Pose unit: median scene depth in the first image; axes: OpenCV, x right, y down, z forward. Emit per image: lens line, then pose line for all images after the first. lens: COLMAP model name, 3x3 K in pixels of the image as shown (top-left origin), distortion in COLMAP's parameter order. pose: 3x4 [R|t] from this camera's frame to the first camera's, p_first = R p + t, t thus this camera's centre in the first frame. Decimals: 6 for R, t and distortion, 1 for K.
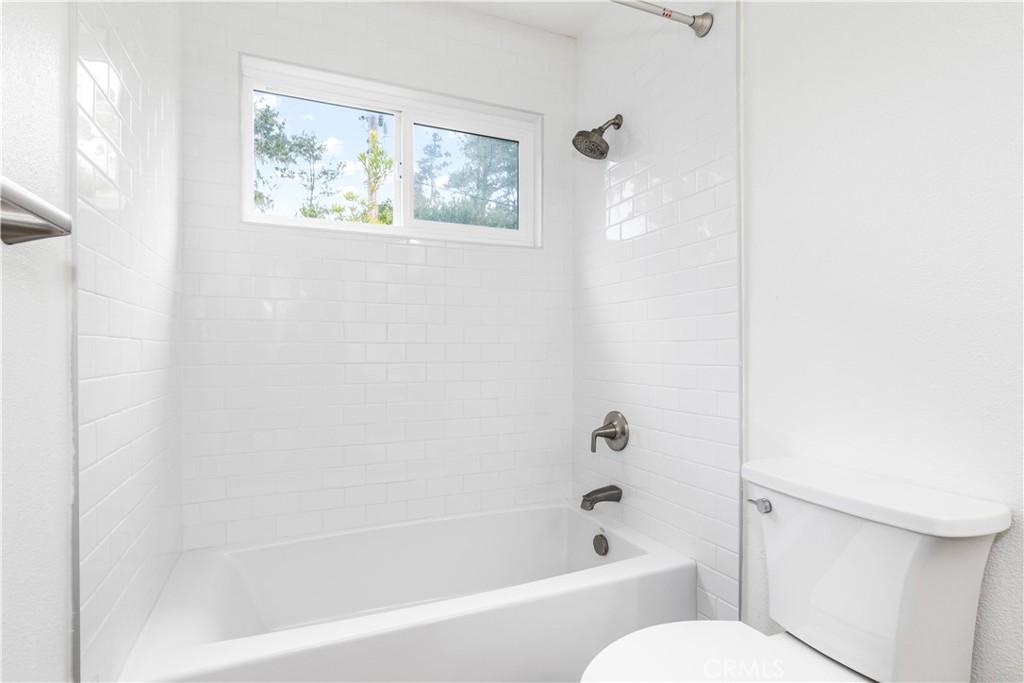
lens RADIAL K [[512.7, 0, 512.0], [0, 512.7, 341.5], [0, 0, 1]] dist [0.000812, -0.000048]
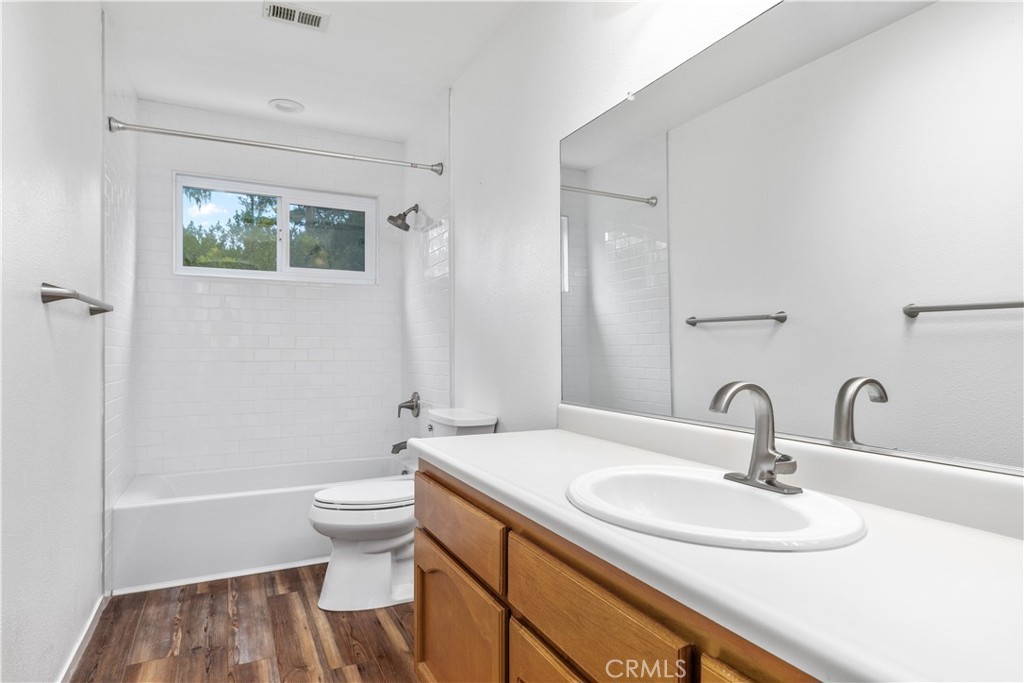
lens RADIAL K [[595.4, 0, 512.0], [0, 595.4, 341.5], [0, 0, 1]] dist [-0.003576, -0.000748]
pose [[0.999531, -0.002152, 0.030562, 0.450623], [0.002406, 0.999963, -0.008259, -0.003062], [-0.030543, 0.008328, 0.999499, -0.848482]]
